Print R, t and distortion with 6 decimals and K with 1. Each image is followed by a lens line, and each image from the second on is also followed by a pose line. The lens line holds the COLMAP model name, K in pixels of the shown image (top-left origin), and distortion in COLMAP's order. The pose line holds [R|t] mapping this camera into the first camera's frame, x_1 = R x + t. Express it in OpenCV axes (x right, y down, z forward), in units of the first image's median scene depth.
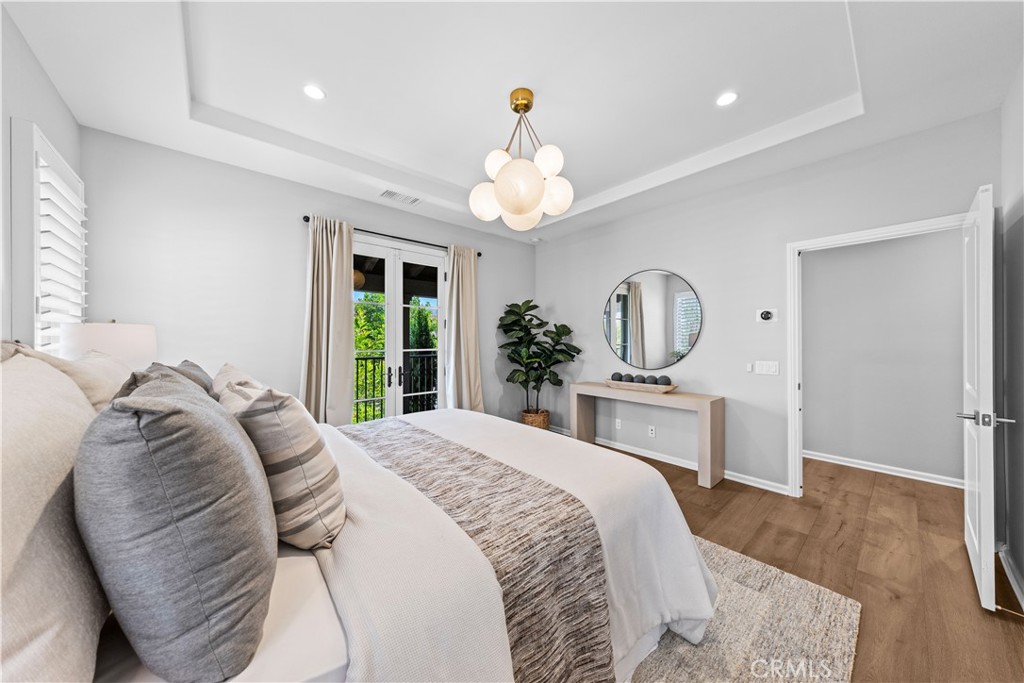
lens RADIAL K [[346.8, 0, 511.2], [0, 346.8, 339.5], [0, 0, 1]] dist [0.004179, -0.000613]
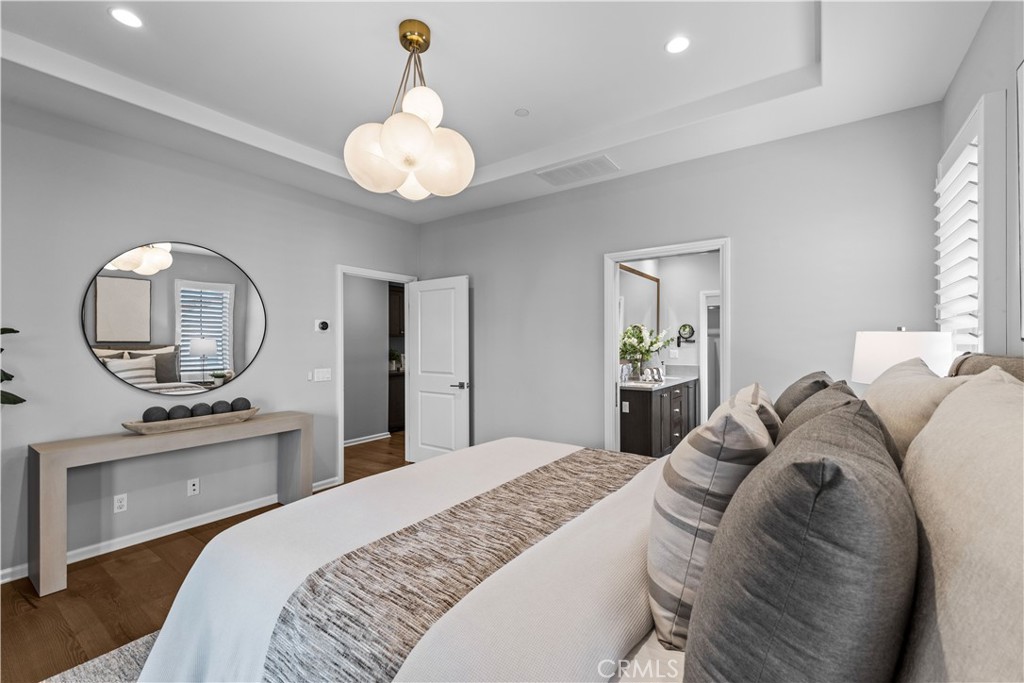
lens RADIAL K [[427.6, 0, 511.2], [0, 427.6, 345.8], [0, 0, 1]] dist [-0.001796, -0.000008]
pose [[-0.228686, 0.000503, 0.973500, -0.688732], [0.006656, 0.999977, 0.001047, -0.005812], [-0.973478, 0.006720, -0.228684, 0.758359]]
